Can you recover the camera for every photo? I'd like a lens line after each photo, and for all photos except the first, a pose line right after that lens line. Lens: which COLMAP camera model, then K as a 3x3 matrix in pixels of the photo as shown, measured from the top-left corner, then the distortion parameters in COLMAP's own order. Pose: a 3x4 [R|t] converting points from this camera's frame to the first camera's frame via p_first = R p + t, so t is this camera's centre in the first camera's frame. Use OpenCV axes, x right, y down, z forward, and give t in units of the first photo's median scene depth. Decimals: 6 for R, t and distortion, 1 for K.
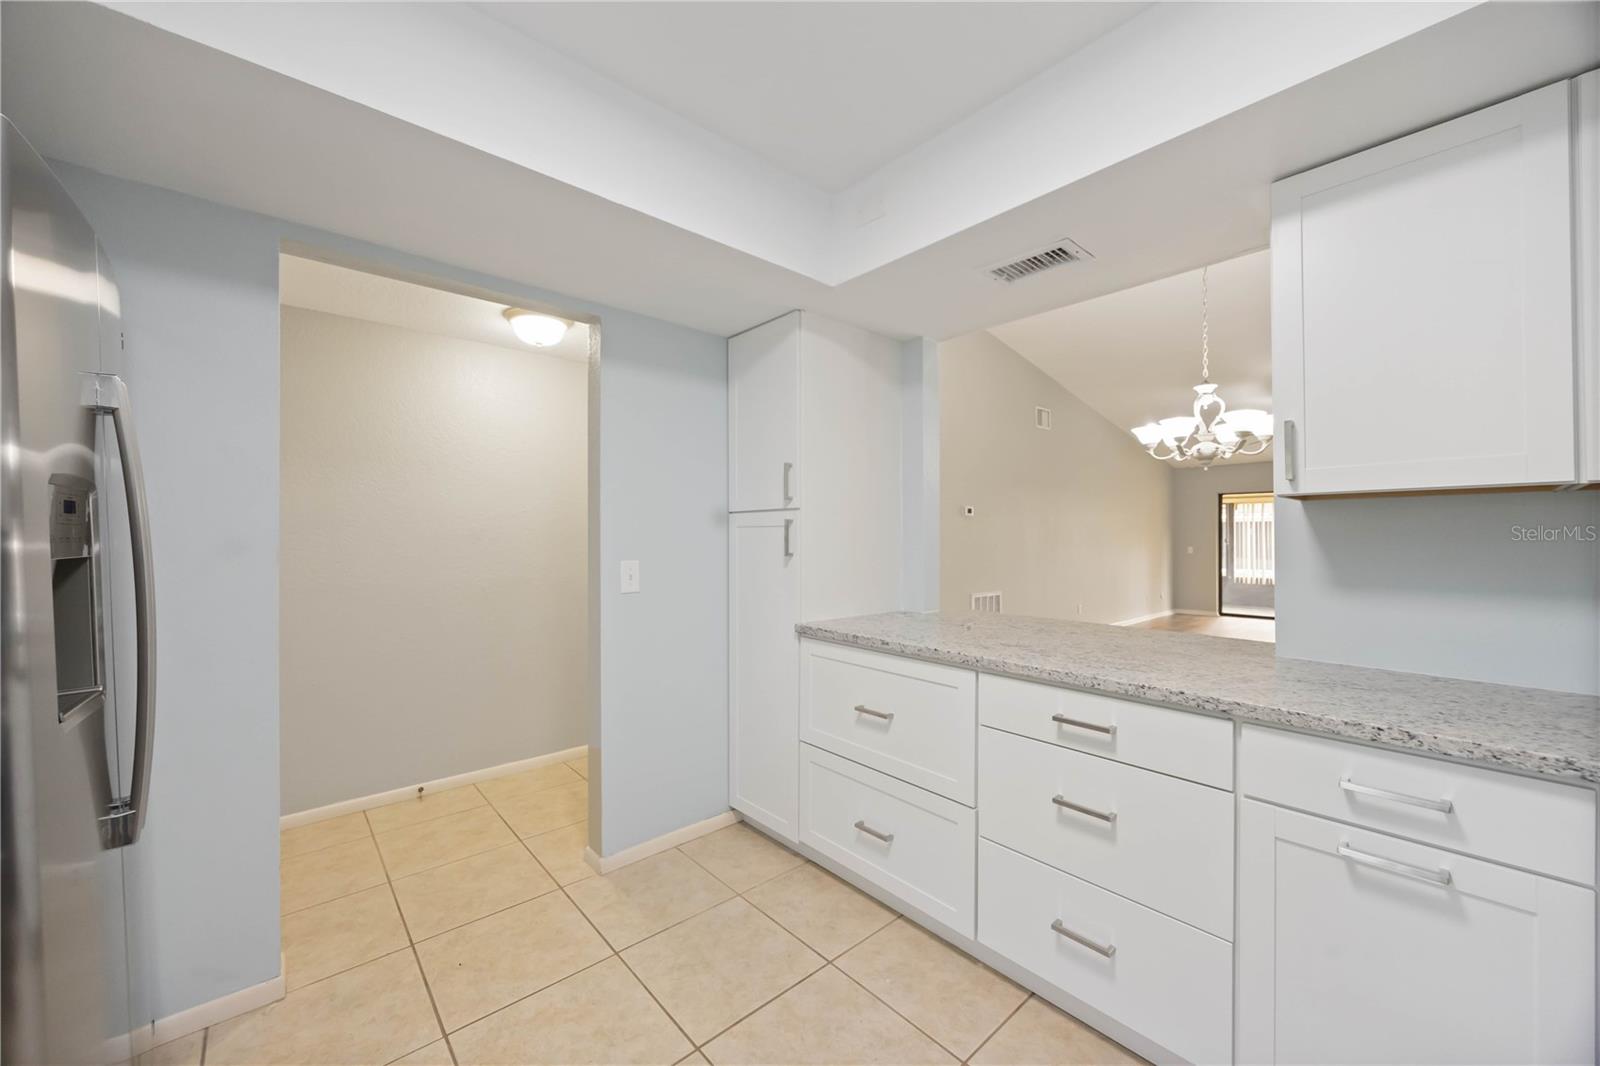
lens RADIAL K [[610.5, 0, 790.3], [0, 610.5, 533.9], [0, 0, 1]] dist [-0.005612, 0.001001]
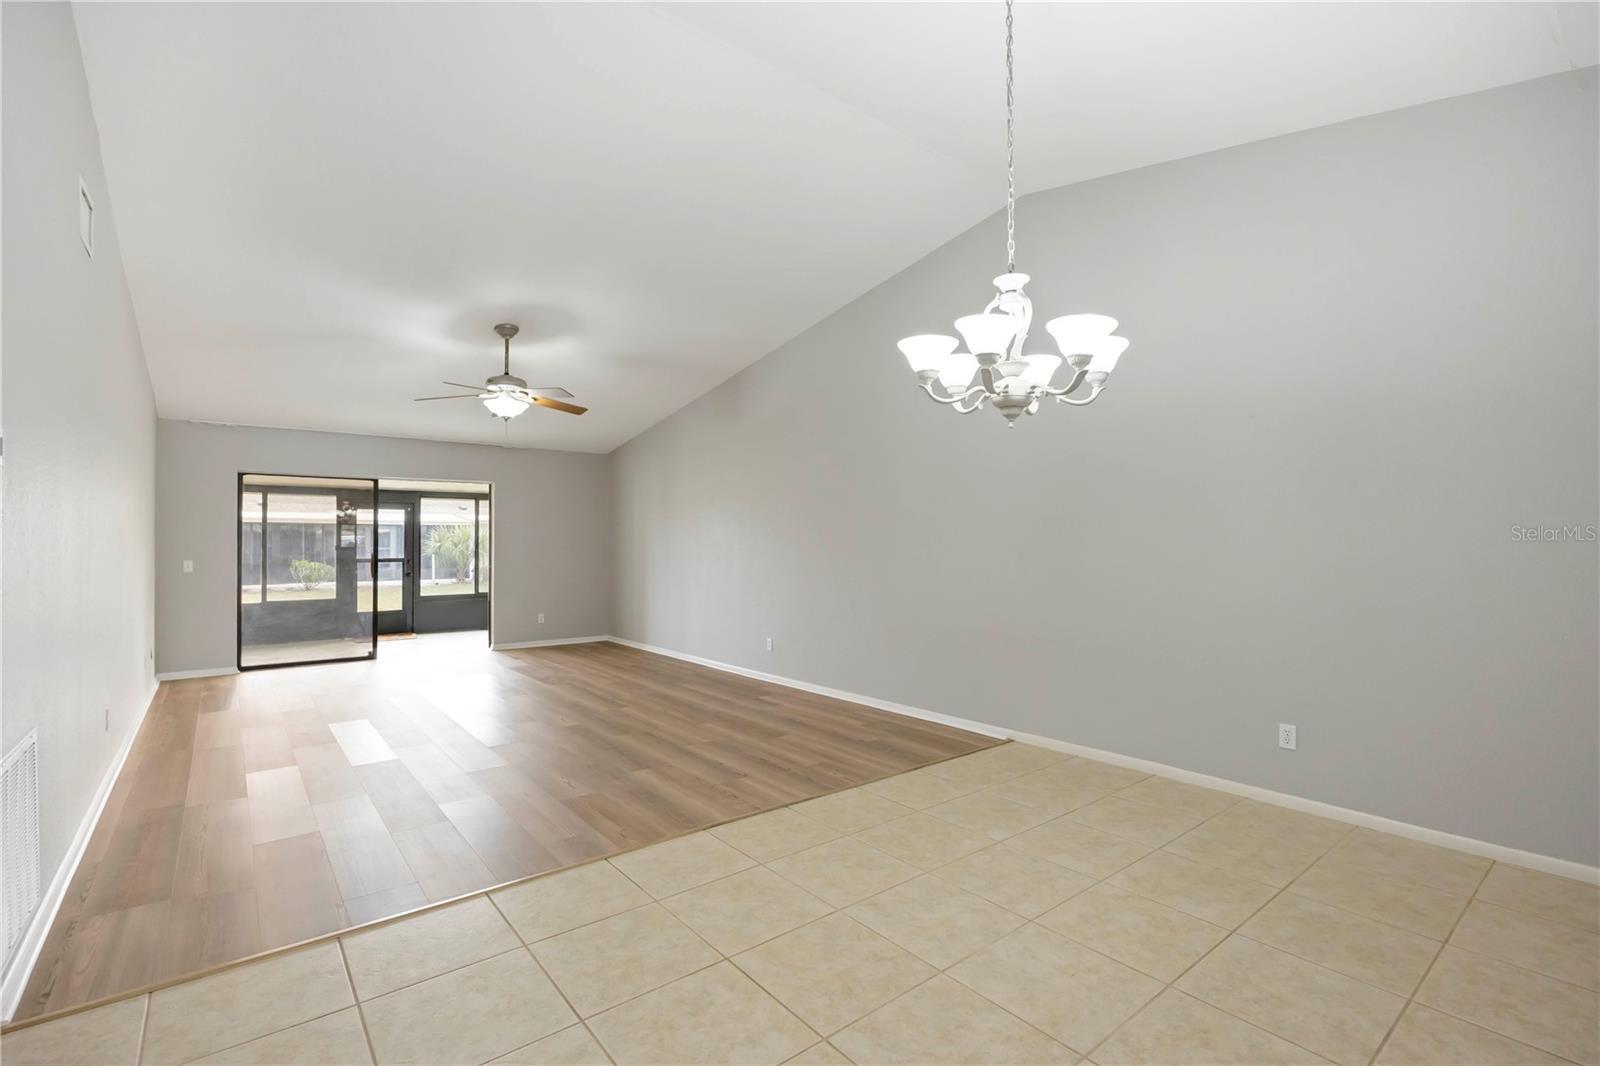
lens RADIAL K [[716.8, 0, 806.3], [0, 716.8, 542.3], [0, 0, 1]] dist [-0.011756, 0.000245]
pose [[0.039145, -0.002140, 0.999231, 0.023631], [-0.003874, 0.999990, 0.002293, -0.000245], [-0.999226, -0.003961, 0.039137, 1.145310]]
